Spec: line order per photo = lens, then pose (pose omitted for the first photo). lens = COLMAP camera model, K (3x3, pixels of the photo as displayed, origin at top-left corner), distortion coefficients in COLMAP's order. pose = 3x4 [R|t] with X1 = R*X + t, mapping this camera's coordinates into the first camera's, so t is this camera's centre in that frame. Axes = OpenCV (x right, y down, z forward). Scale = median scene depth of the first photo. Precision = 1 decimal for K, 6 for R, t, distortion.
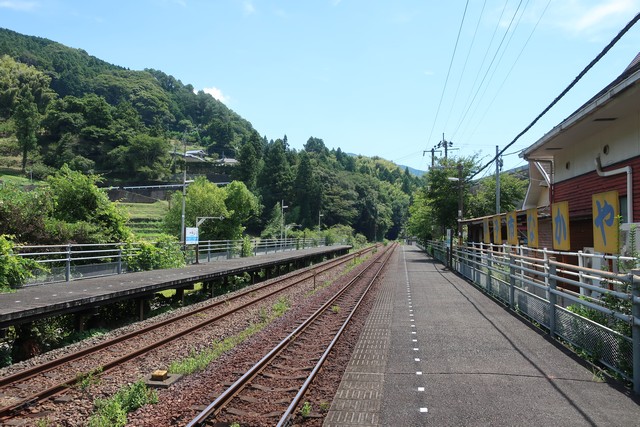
lens RADIAL K [[505.2, 0, 319.9], [0, 505.2, 212.2], [0, 0, 1]] dist [0.000069, -0.000112]
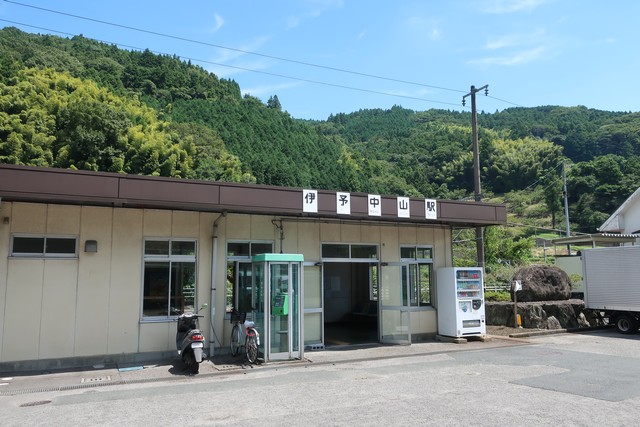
lens RADIAL K [[505.2, 0, 324.6], [0, 505.2, 219.2], [0, 0, 1]] dist [0.000069, -0.000112]
pose [[0.598329, -0.112209, -0.793355, 0.086203], [0.055379, 0.993569, -0.098761, -0.010758], [0.799334, 0.015157, 0.600695, -0.234865]]
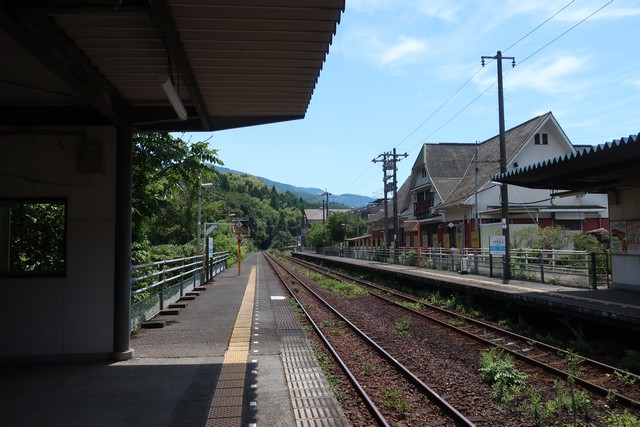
lens RADIAL K [[505.2, 0, 322.2], [0, 505.2, 213.6], [0, 0, 1]] dist [0.000069, -0.000112]
pose [[0.958892, 0.002951, 0.283757, -0.092881], [0.001885, 0.999858, -0.016769, -0.011507], [-0.283766, 0.016615, 0.958750, -0.239215]]
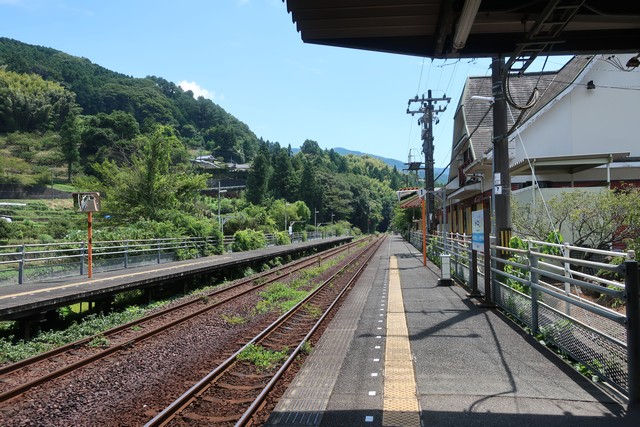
lens RADIAL K [[505.2, 0, 318.9], [0, 505.2, 212.3], [0, 0, 1]] dist [0.000069, -0.000112]
pose [[0.999625, -0.020426, 0.018249, -0.027179], [0.020208, 0.999723, 0.012074, -0.008437], [-0.018491, -0.011701, 0.999761, -0.182344]]
